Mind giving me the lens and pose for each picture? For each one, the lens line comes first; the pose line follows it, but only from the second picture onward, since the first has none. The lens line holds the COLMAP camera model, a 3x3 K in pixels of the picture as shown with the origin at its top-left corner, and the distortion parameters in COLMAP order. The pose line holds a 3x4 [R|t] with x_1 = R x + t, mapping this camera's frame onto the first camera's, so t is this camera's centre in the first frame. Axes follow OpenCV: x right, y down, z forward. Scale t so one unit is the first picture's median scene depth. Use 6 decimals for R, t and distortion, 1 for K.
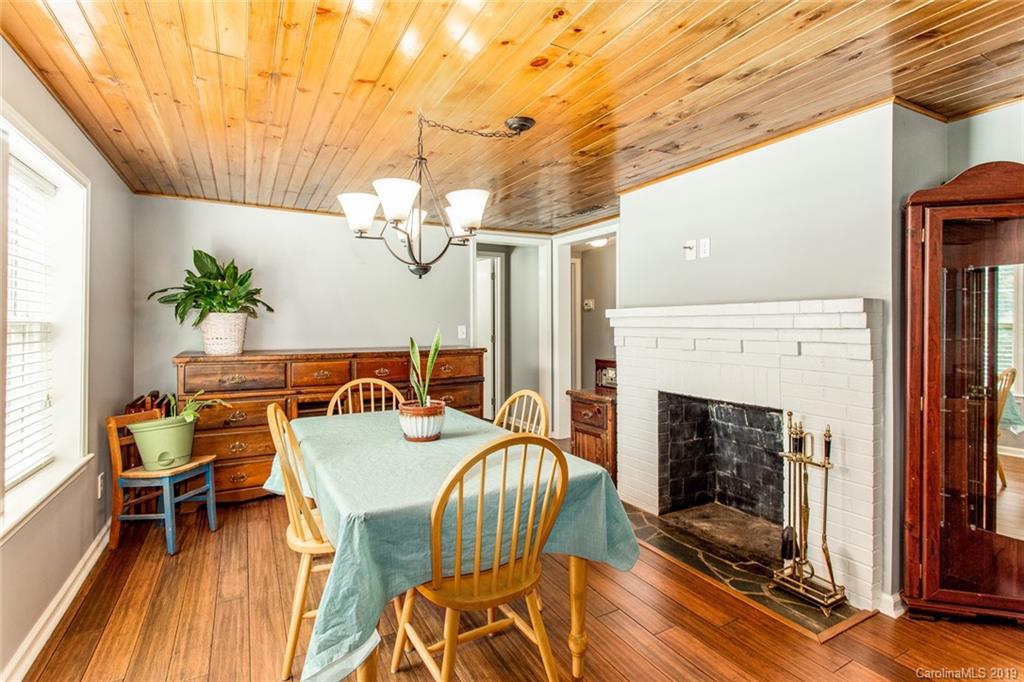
lens RADIAL K [[490.8, 0, 508.2], [0, 490.8, 329.4], [0, 0, 1]] dist [-0.018206, 0.000481]
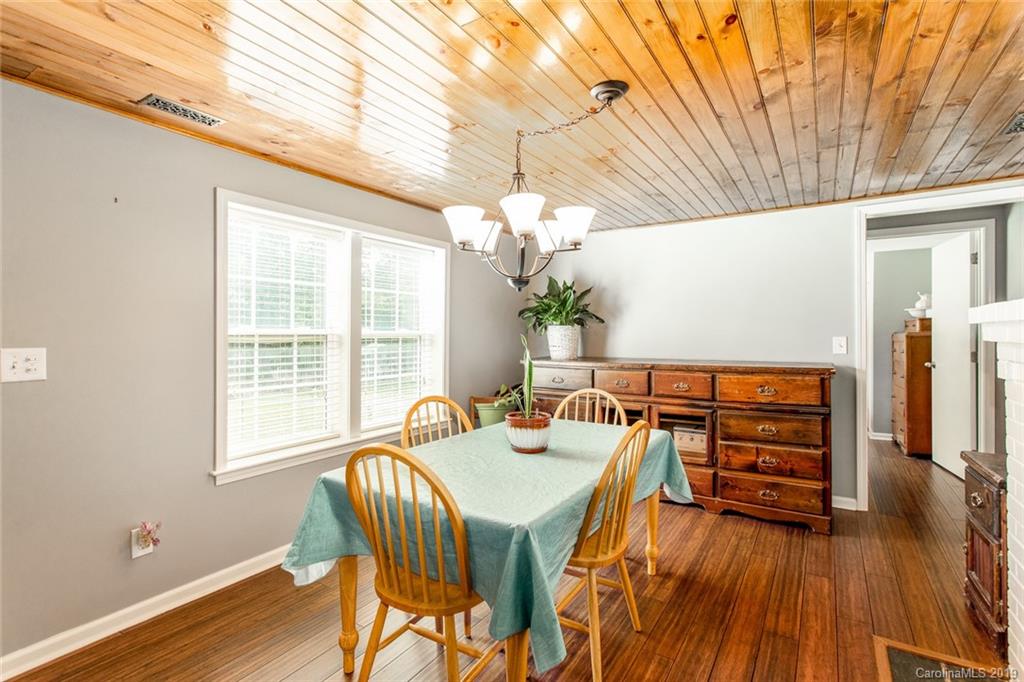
lens RADIAL K [[489.7, 0, 513.2], [0, 489.7, 334.1], [0, 0, 1]] dist [0.021441, 0.000238]
pose [[0.486208, 0.000084, -0.873843, 0.461283], [-0.008489, 0.999953, -0.004627, -0.005858], [0.873802, 0.009668, 0.486186, 0.316967]]
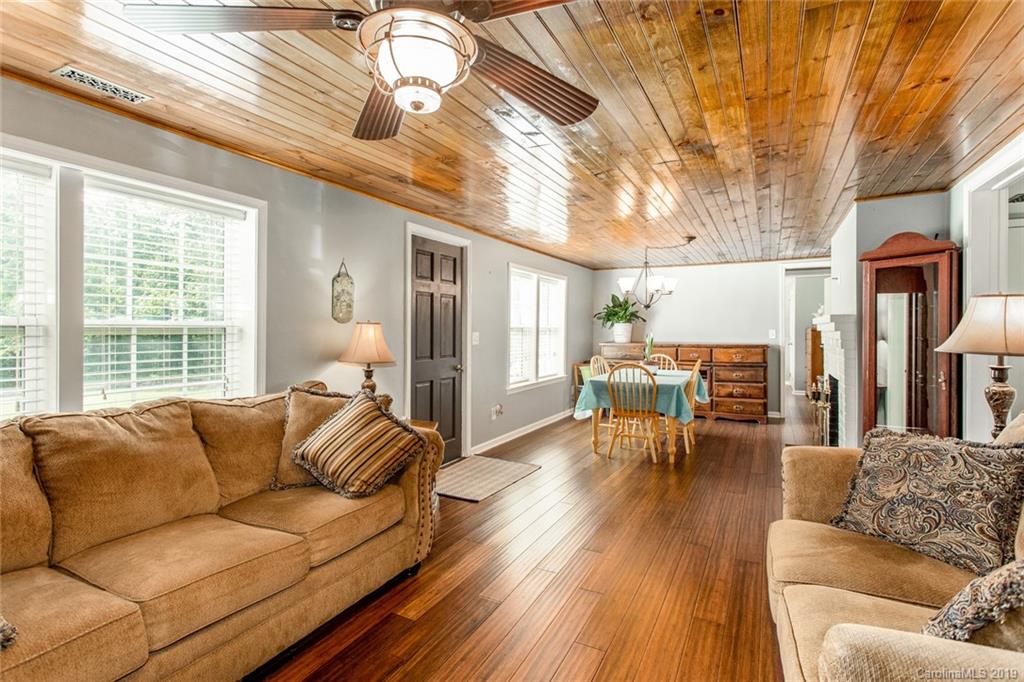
lens RADIAL K [[495.3, 0, 510.9], [0, 495.3, 333.2], [0, 0, 1]] dist [0.002663, 0.000734]
pose [[0.563442, 0.009422, -0.826102, 0.983986], [-0.010325, 0.999937, 0.004363, 0.006055], [0.826091, 0.006071, 0.563504, -0.648493]]
